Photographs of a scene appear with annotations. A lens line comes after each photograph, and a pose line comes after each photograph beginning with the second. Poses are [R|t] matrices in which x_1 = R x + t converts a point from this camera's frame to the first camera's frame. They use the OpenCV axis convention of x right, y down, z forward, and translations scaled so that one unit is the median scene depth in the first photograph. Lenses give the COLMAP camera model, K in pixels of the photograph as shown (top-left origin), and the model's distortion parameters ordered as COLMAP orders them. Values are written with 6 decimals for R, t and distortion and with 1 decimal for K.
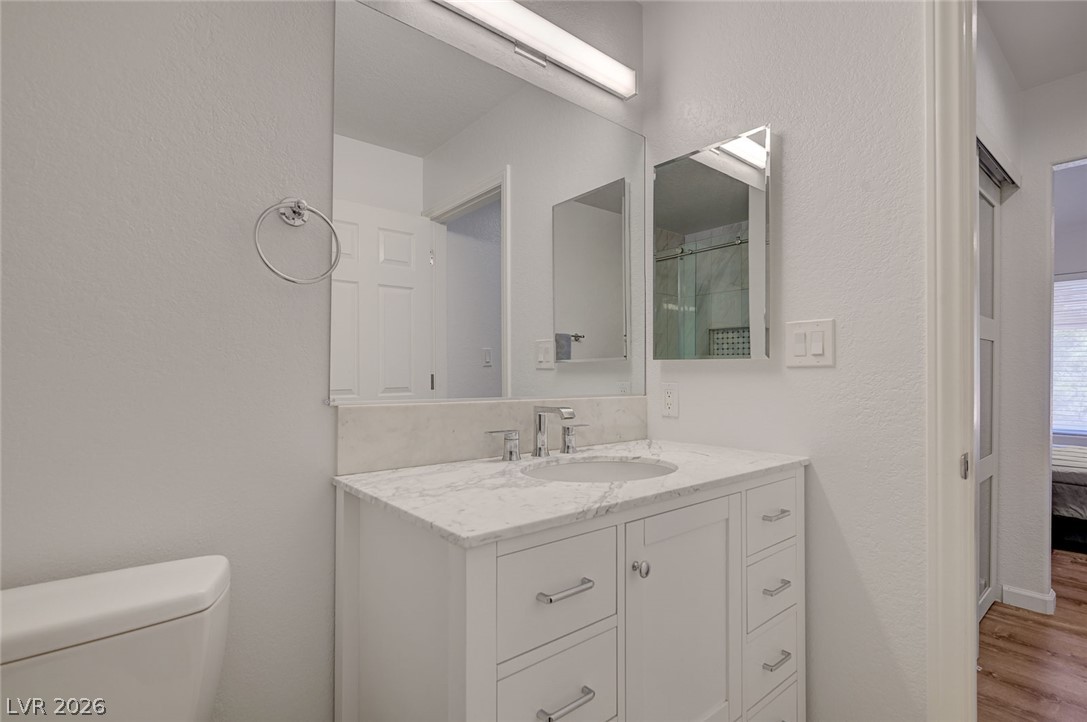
lens RADIAL K [[512.7, 0, 546.5], [0, 512.7, 369.2], [0, 0, 1]] dist [-0.000183, -0.000081]
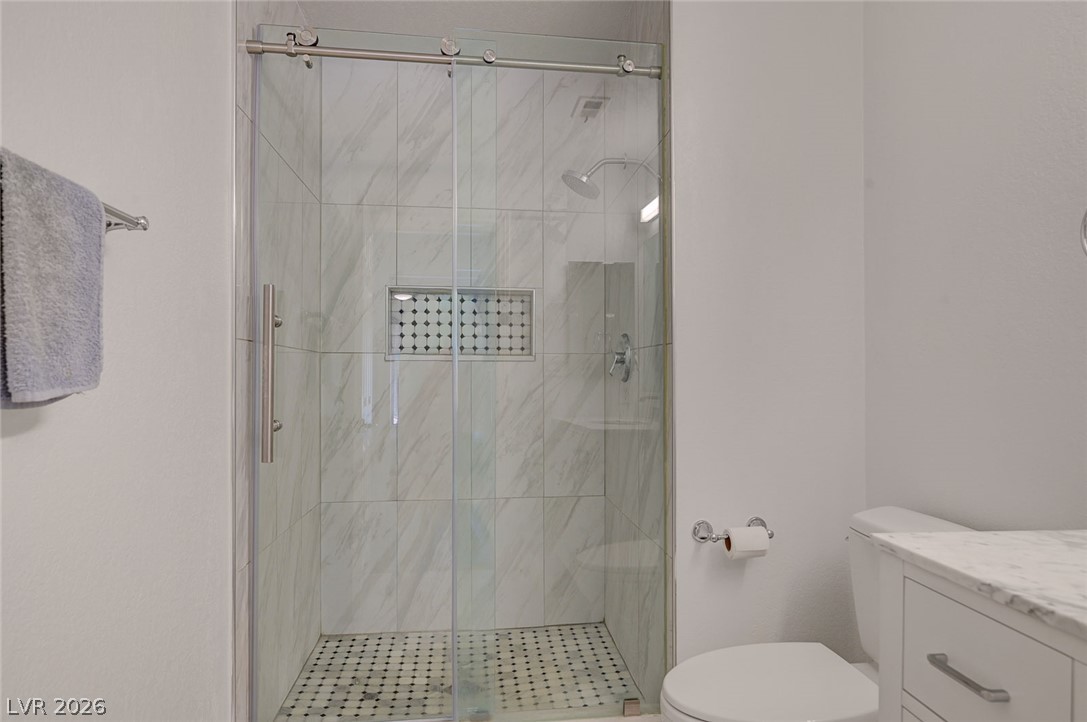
lens RADIAL K [[657.7, 0, 550.3], [0, 657.7, 360.3], [0, 0, 1]] dist [-0.007743, -0.001822]
pose [[-0.544442, -0.018376, -0.838597, 1.034190], [-0.002418, 0.999790, -0.020339, -0.004687], [0.838795, -0.009046, -0.544373, 0.899443]]
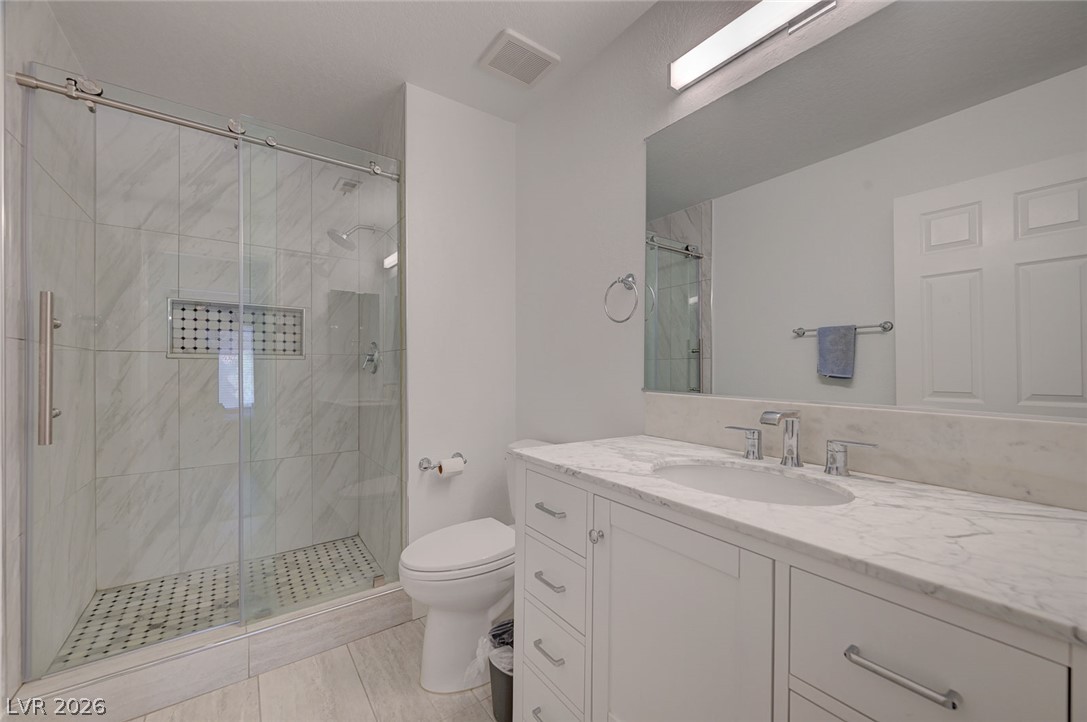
lens RADIAL K [[431.0, 0, 547.2], [0, 431.0, 370.4], [0, 0, 1]] dist [0.001412, 0.000193]
pose [[-0.073941, 0.003058, -0.997258, 1.204769], [-0.000968, 0.999995, 0.003138, -0.002070], [0.997262, 0.001197, -0.073938, 0.965266]]
